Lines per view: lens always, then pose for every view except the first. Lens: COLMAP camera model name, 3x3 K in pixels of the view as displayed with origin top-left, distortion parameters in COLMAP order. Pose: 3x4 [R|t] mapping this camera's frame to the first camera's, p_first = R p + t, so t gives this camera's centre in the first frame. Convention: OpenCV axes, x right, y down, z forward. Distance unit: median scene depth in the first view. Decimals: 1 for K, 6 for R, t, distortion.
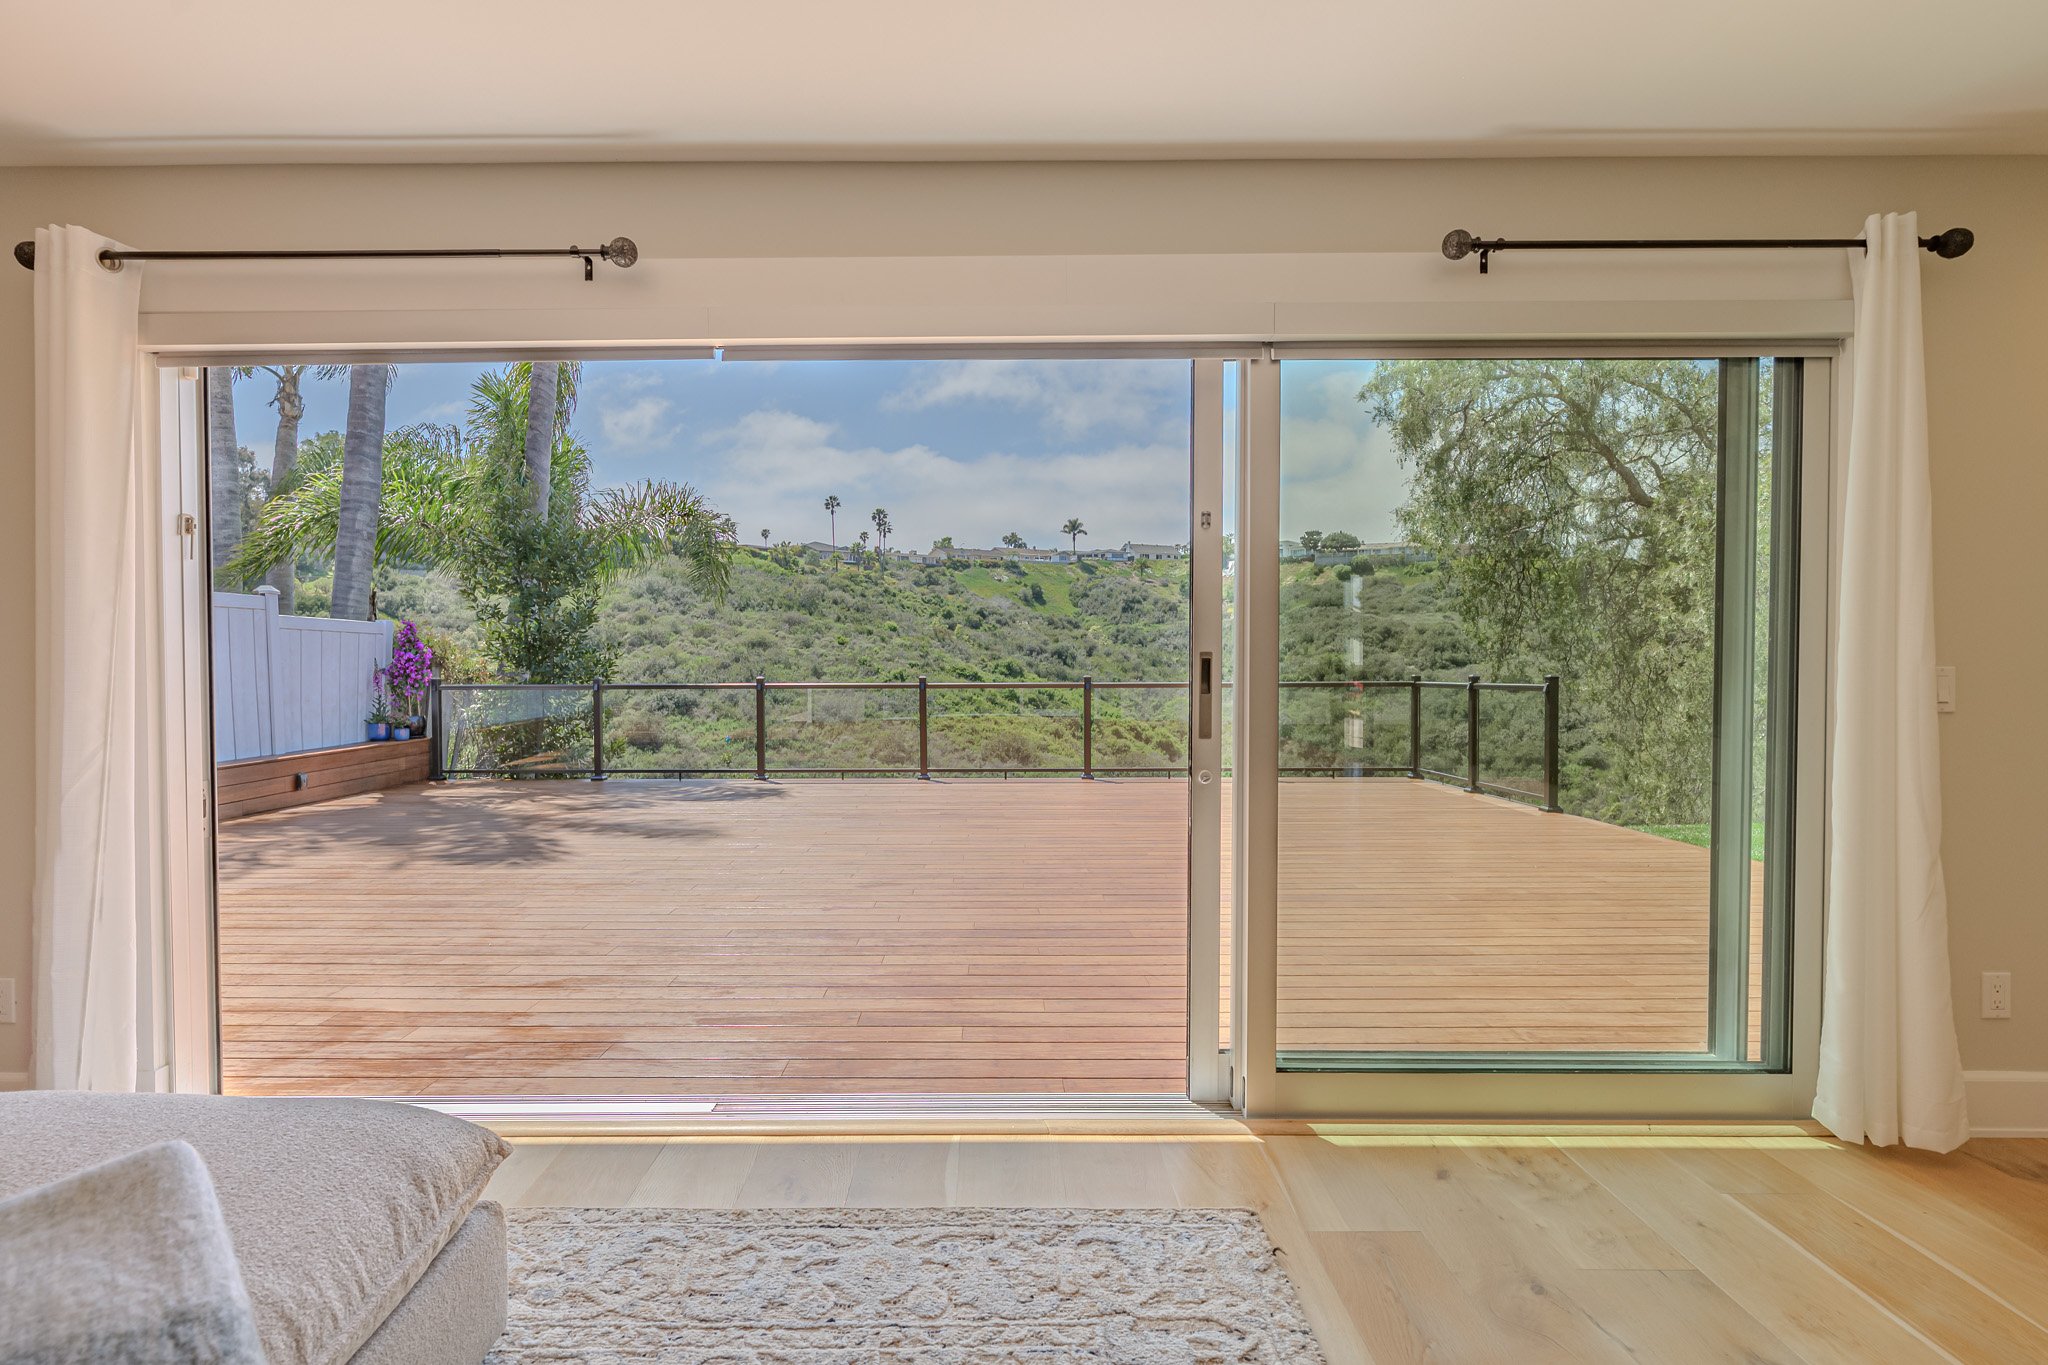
lens RADIAL K [[1058.1, 0, 1024.0], [0, 1058.1, 682.5], [0, 0, 1]] dist [-0.004097, -0.000984]
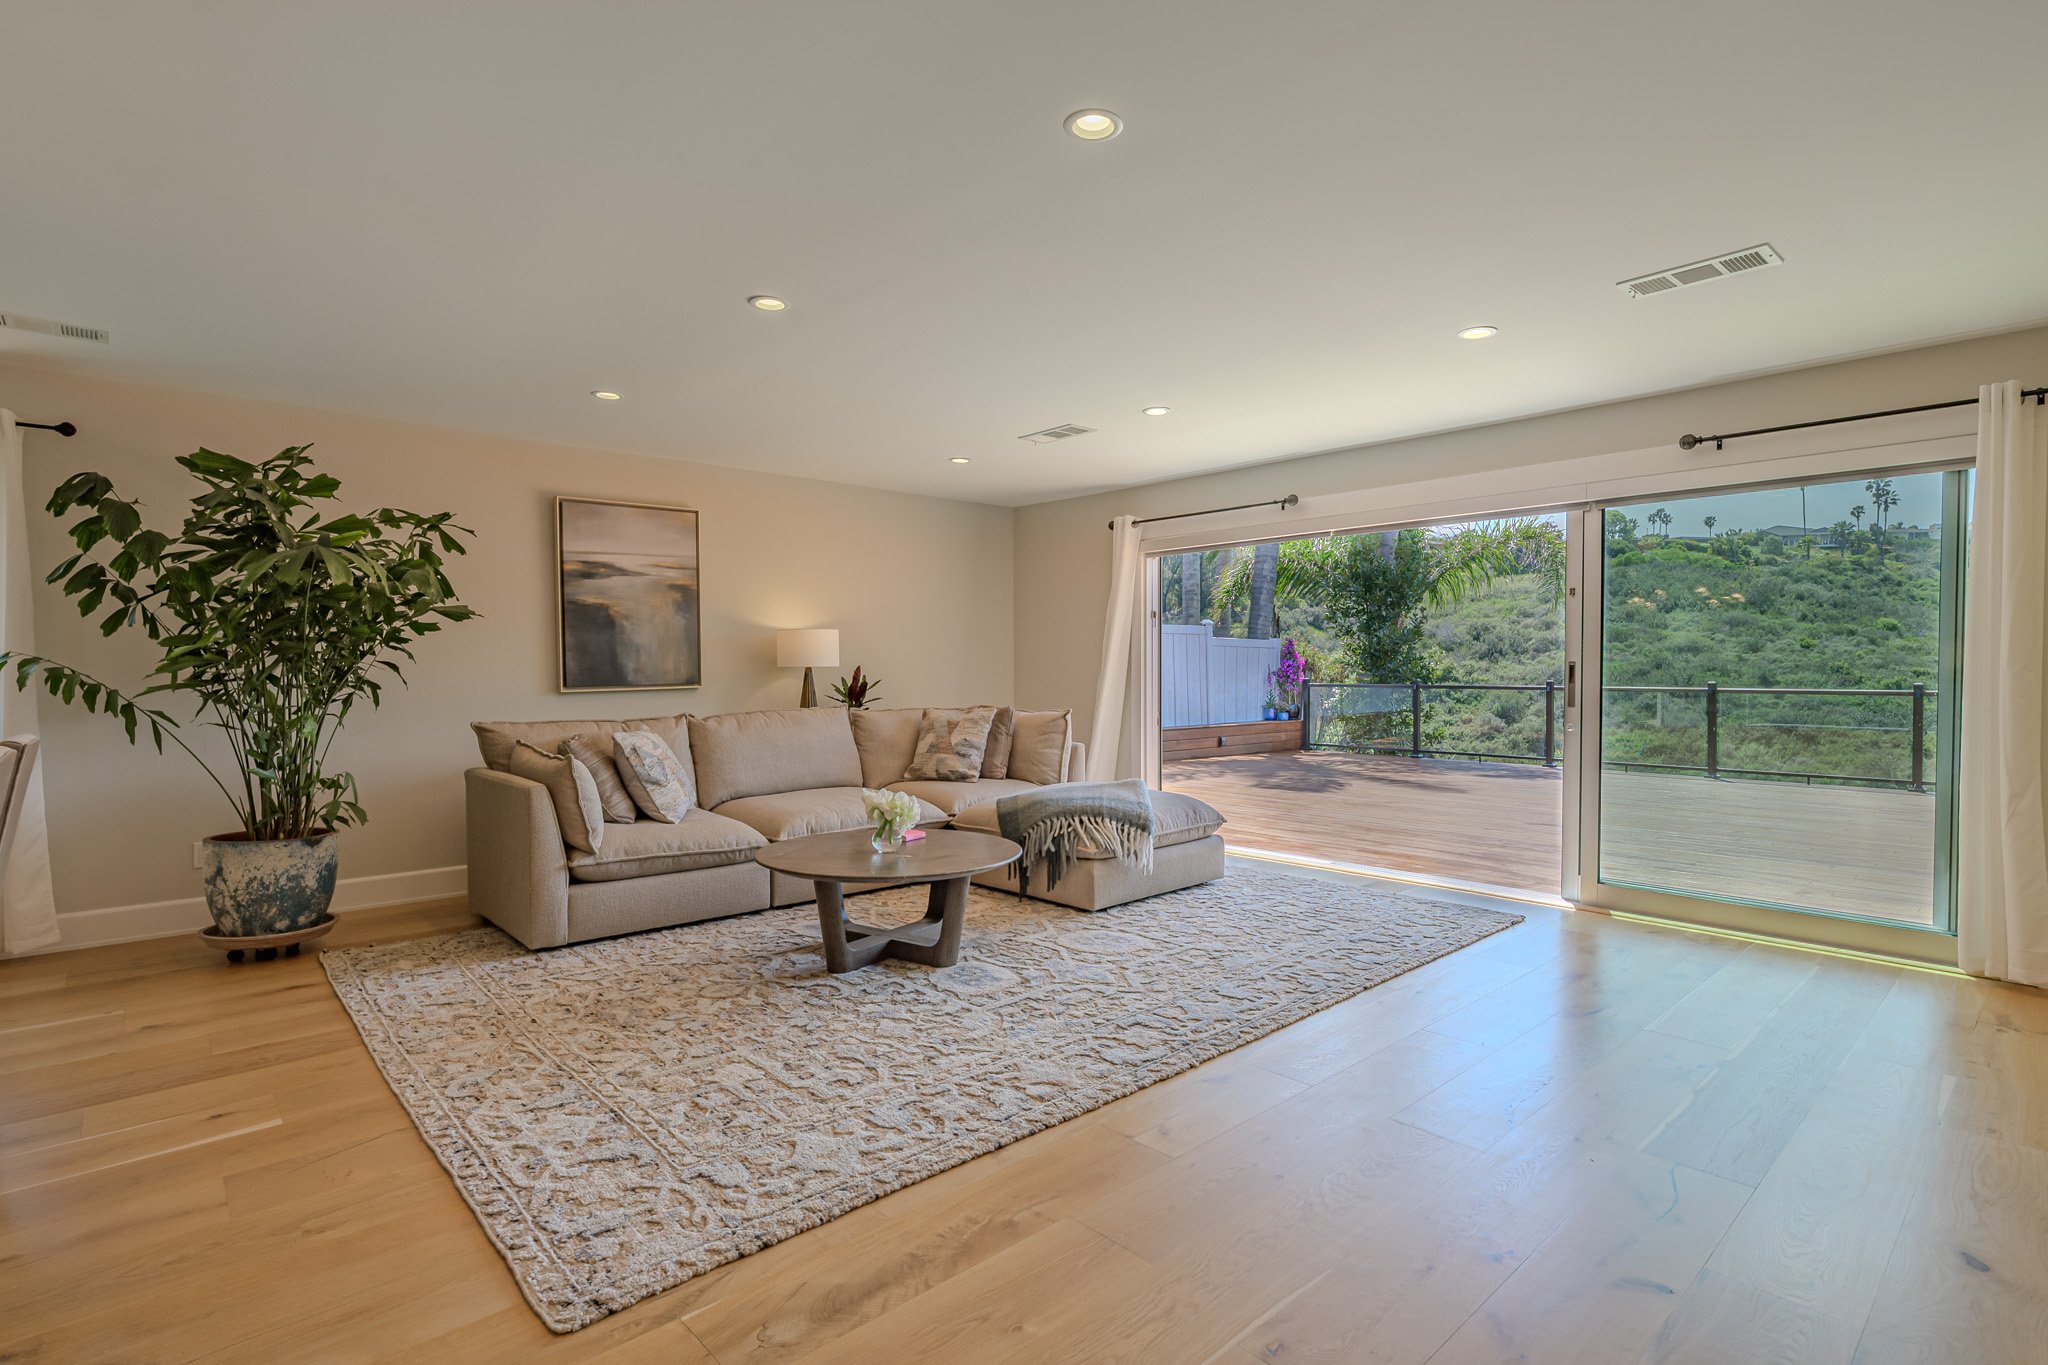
lens RADIAL K [[990.3, 0, 1024.0], [0, 990.3, 682.5], [0, 0, 1]] dist [-0.000544, -0.000111]
pose [[0.679991, 0.014451, -0.733078, 0.166014], [-0.017990, 0.999834, 0.003022, 0.004290], [0.733000, 0.011133, 0.680137, -0.190744]]
